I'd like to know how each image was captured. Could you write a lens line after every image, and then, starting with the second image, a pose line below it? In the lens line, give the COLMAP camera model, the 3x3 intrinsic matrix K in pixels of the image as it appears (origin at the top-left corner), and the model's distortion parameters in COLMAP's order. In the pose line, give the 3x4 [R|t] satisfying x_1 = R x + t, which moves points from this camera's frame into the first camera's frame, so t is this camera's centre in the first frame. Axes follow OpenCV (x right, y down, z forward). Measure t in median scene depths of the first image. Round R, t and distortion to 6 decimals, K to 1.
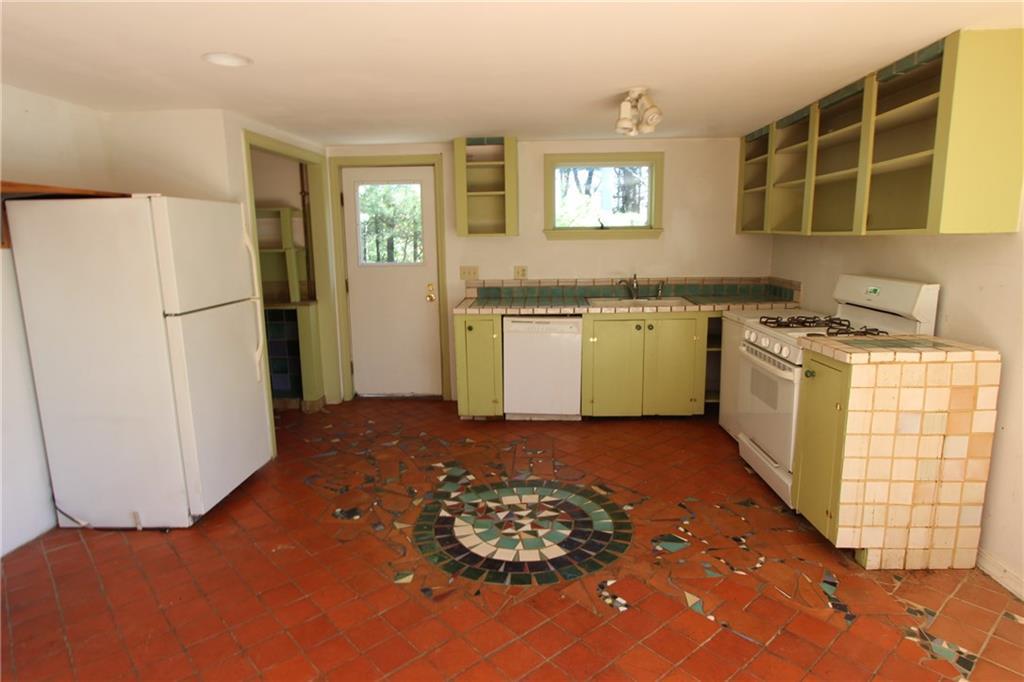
lens RADIAL K [[594.1, 0, 513.6], [0, 594.1, 344.8], [0, 0, 1]] dist [-0.001419, 0.001754]
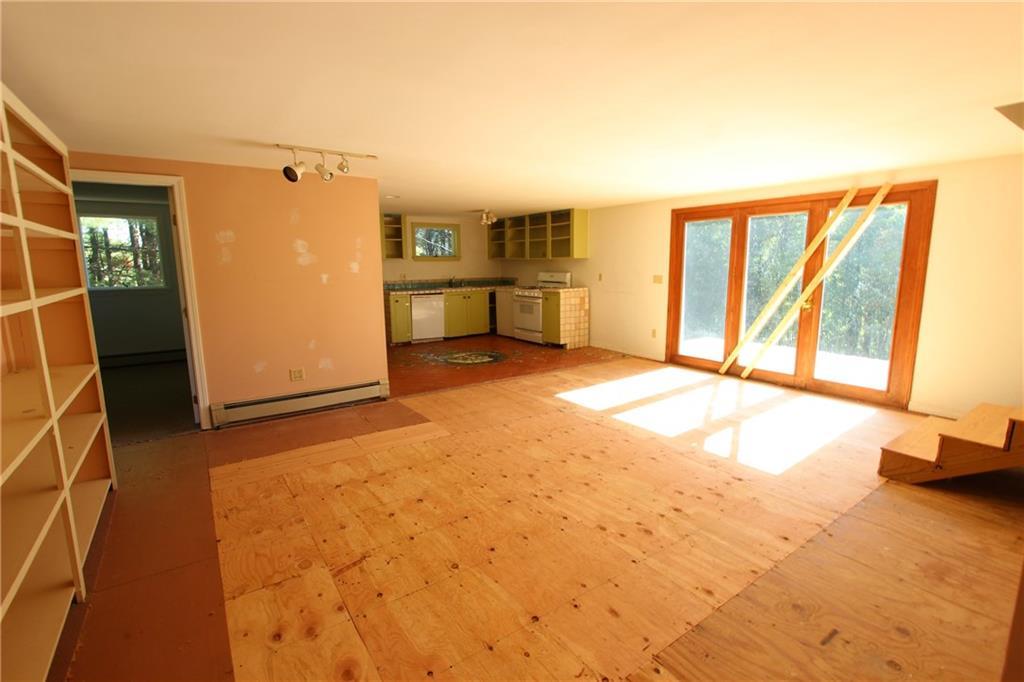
lens RADIAL K [[473.7, 0, 514.1], [0, 473.7, 338.5], [0, 0, 1]] dist [-0.015324, 0.000756]
pose [[0.803829, -0.090743, 0.587898, -1.219299], [0.106934, 0.994240, 0.007253, 0.227189], [-0.585170, 0.057036, 0.808902, -1.035418]]
